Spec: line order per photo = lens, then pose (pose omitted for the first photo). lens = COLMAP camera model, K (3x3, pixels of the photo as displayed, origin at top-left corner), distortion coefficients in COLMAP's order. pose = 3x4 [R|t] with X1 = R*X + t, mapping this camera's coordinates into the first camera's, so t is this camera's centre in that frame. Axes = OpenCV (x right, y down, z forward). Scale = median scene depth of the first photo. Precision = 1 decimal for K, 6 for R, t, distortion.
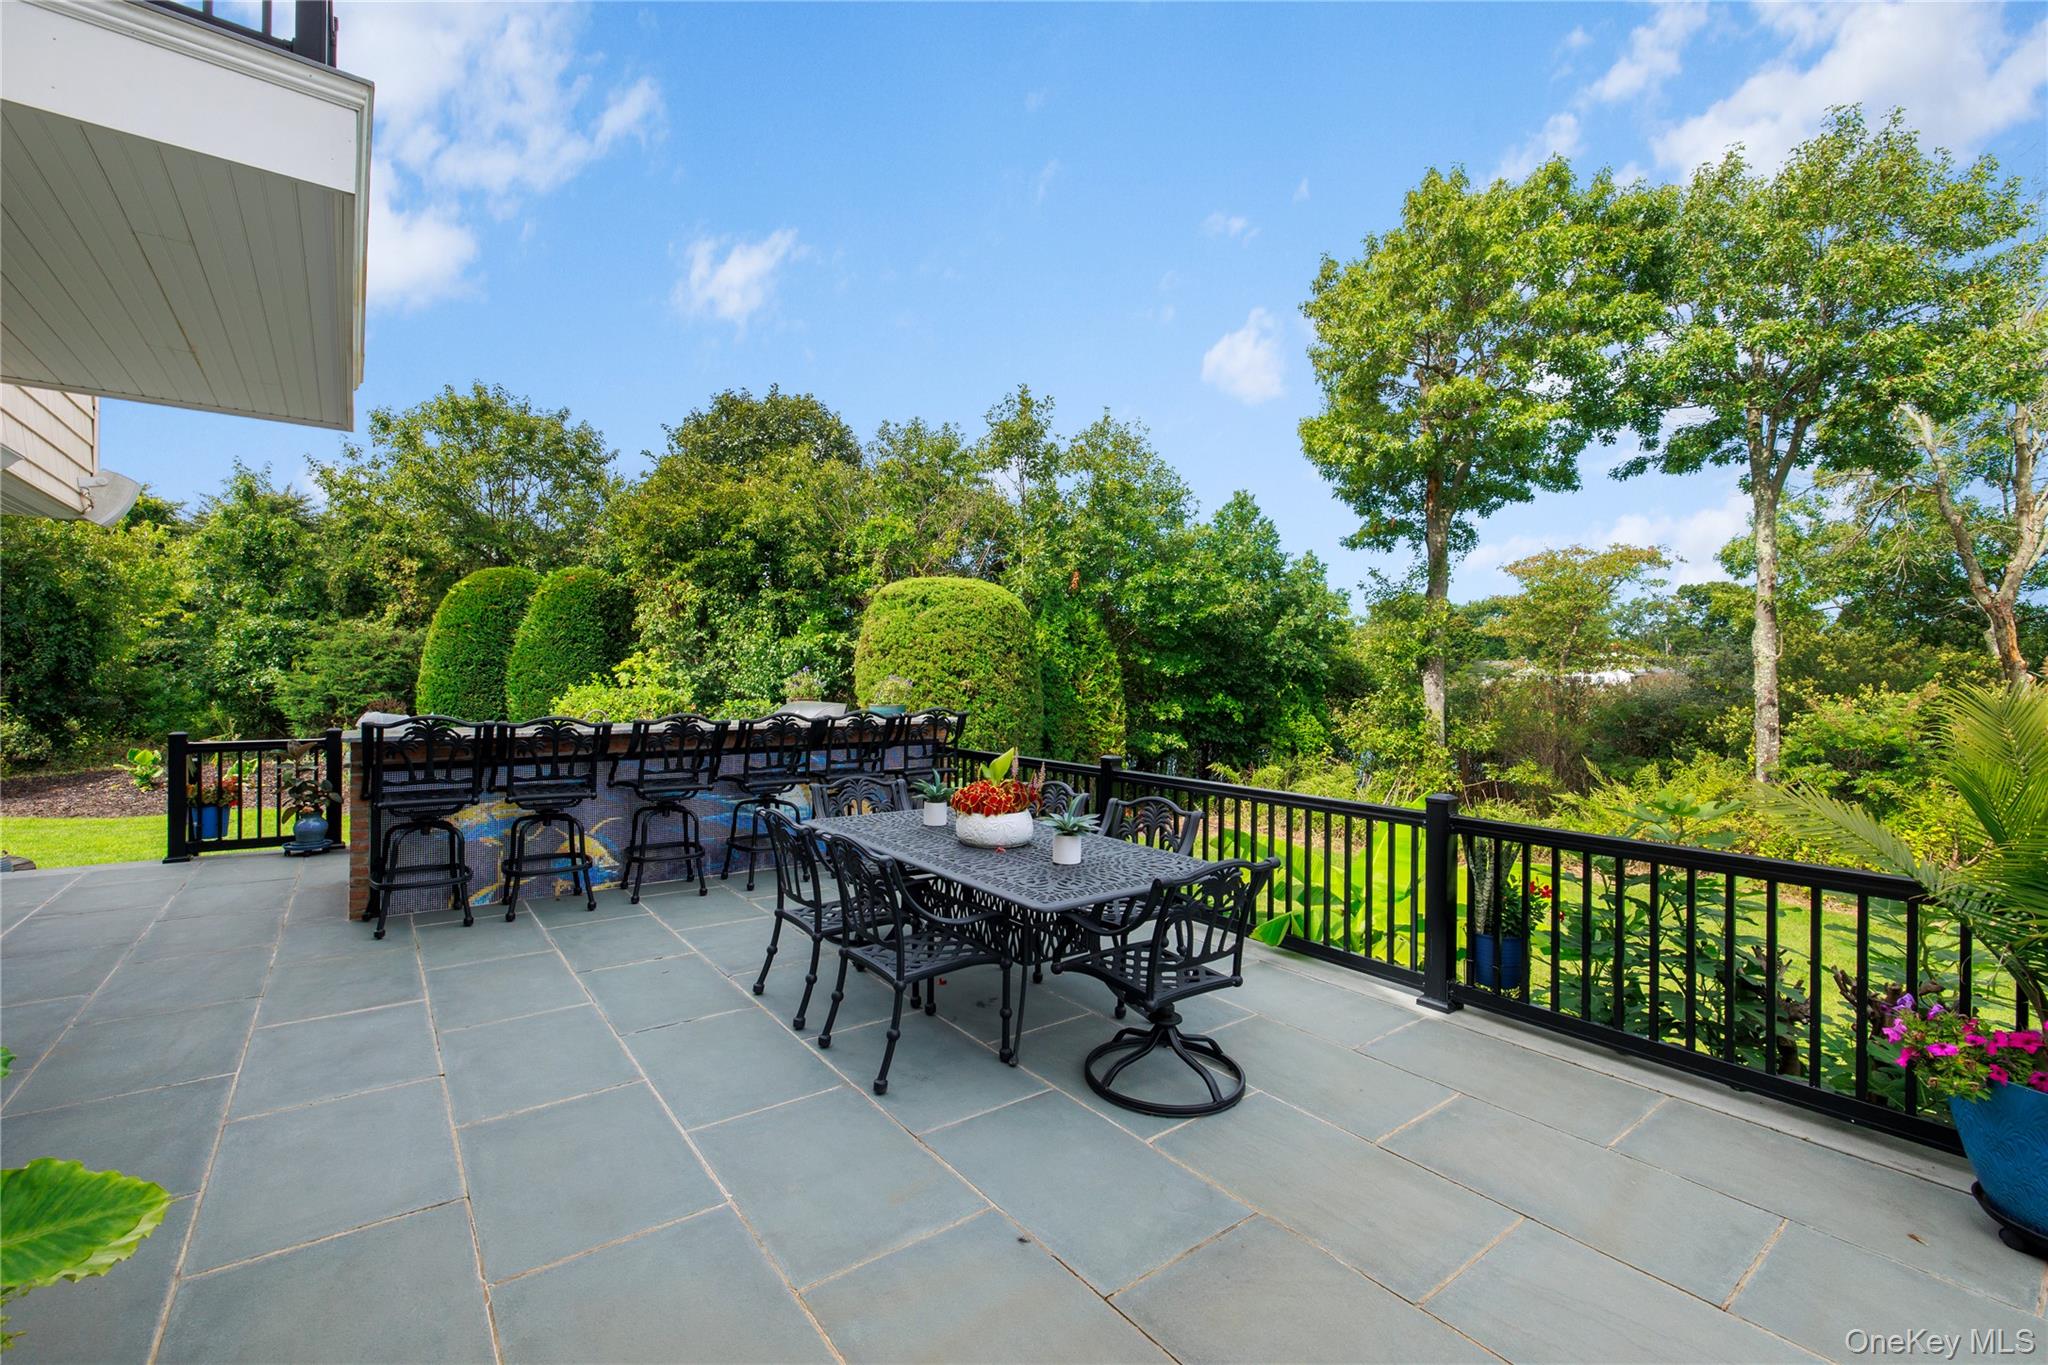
lens RADIAL K [[866.0, 0, 1011.2], [0, 866.0, 679.8], [0, 0, 1]] dist [0.000824, 0.000047]
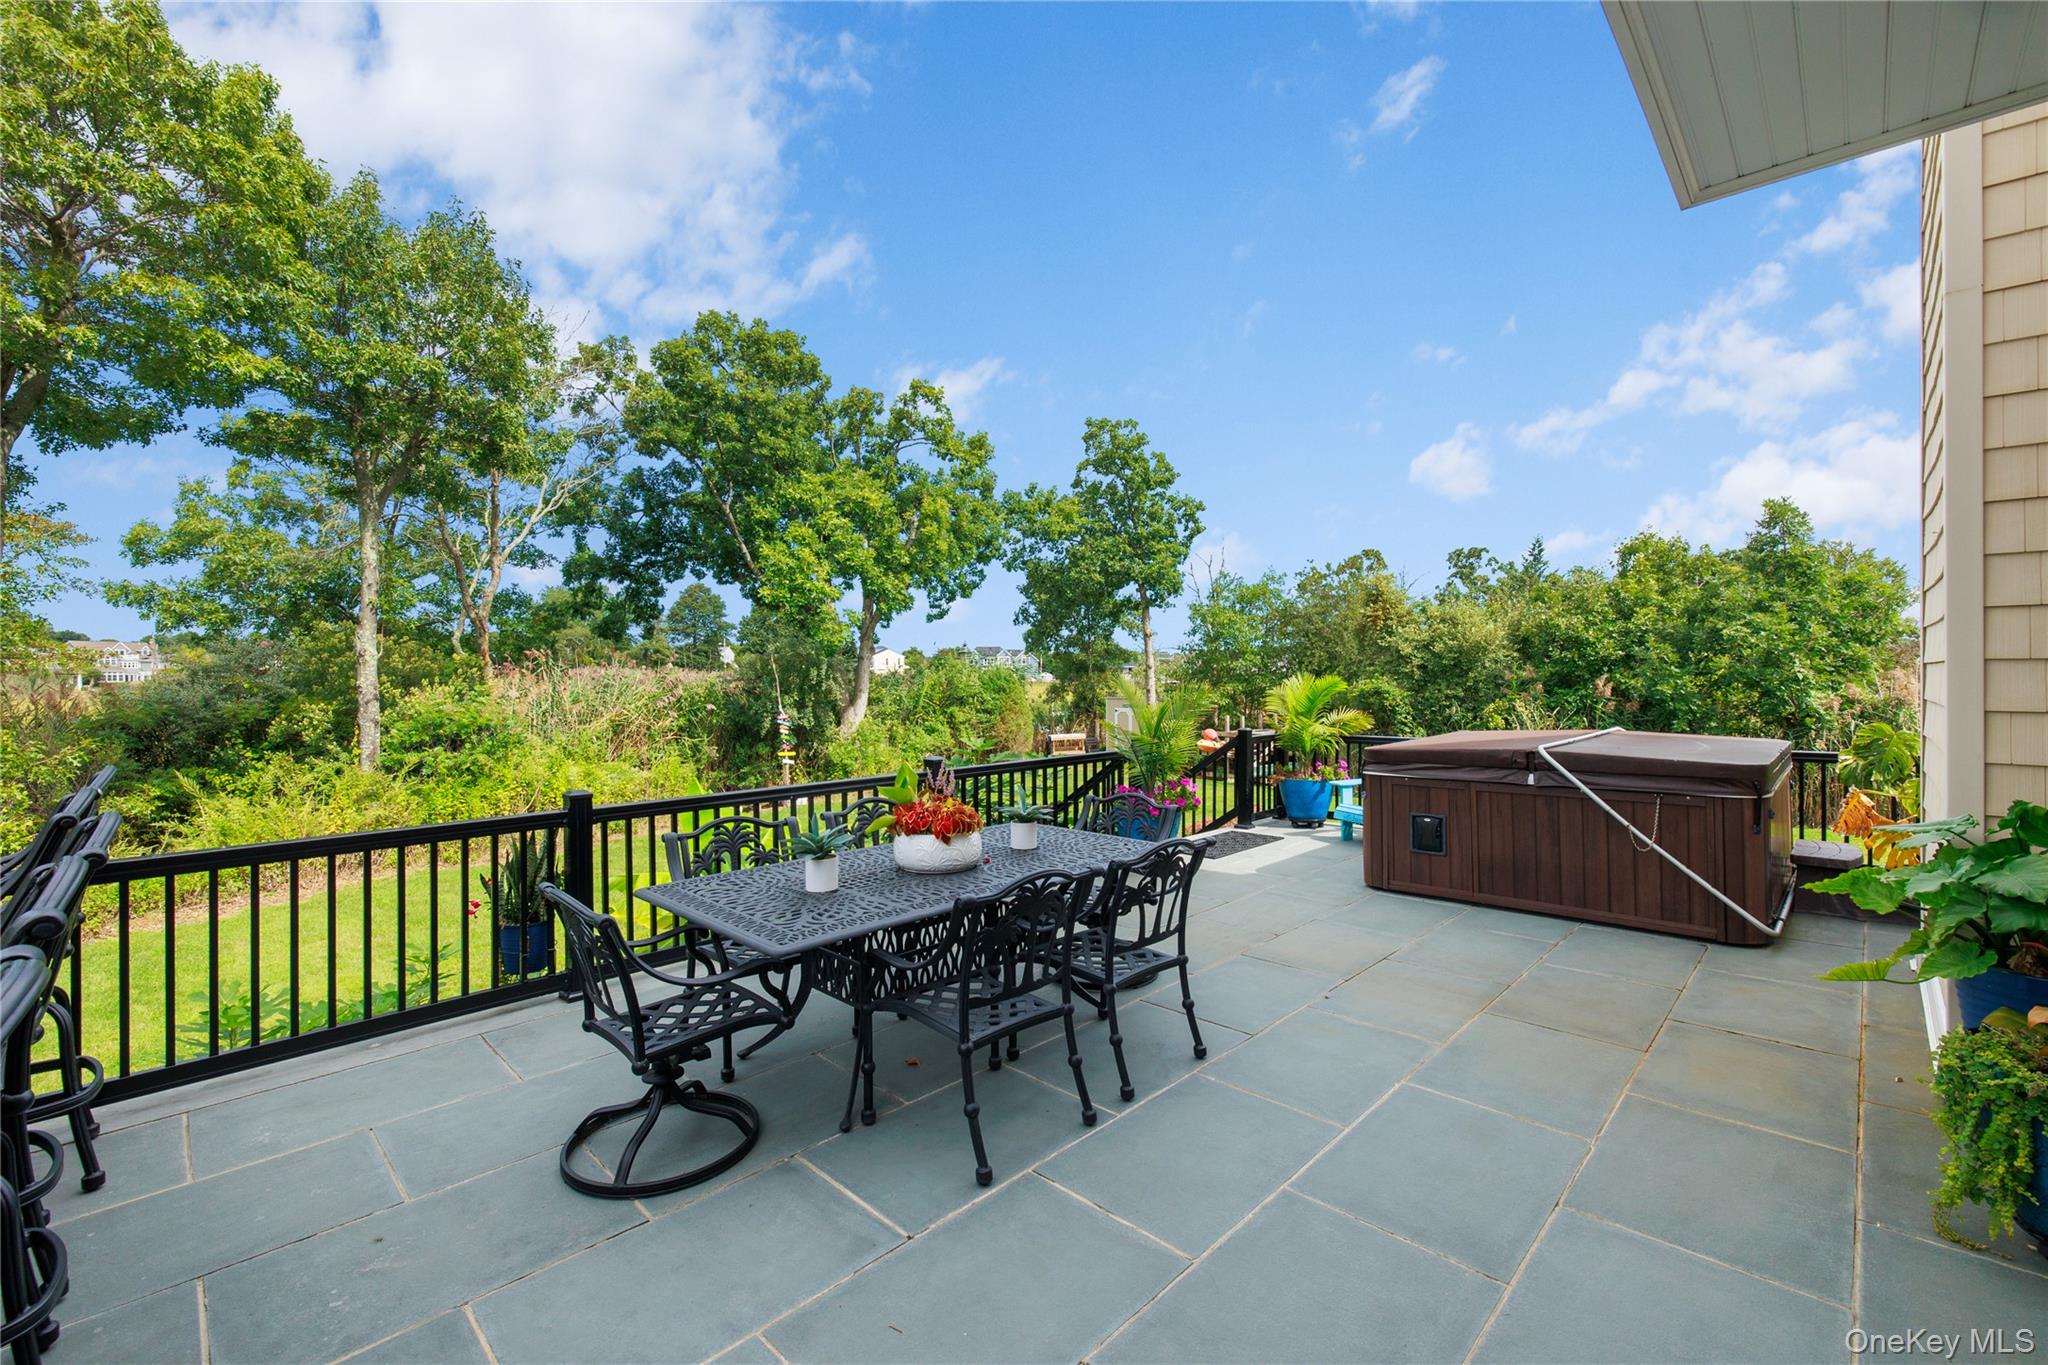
lens RADIAL K [[876.1, 0, 1011.4], [0, 876.1, 665.1], [0, 0, 1]] dist [-0.000136, -0.000099]
pose [[-0.156185, 0.003295, 0.987722, -1.172824], [0.008897, 0.999959, -0.001929, -0.017937], [-0.987688, 0.008486, -0.156208, 1.363398]]
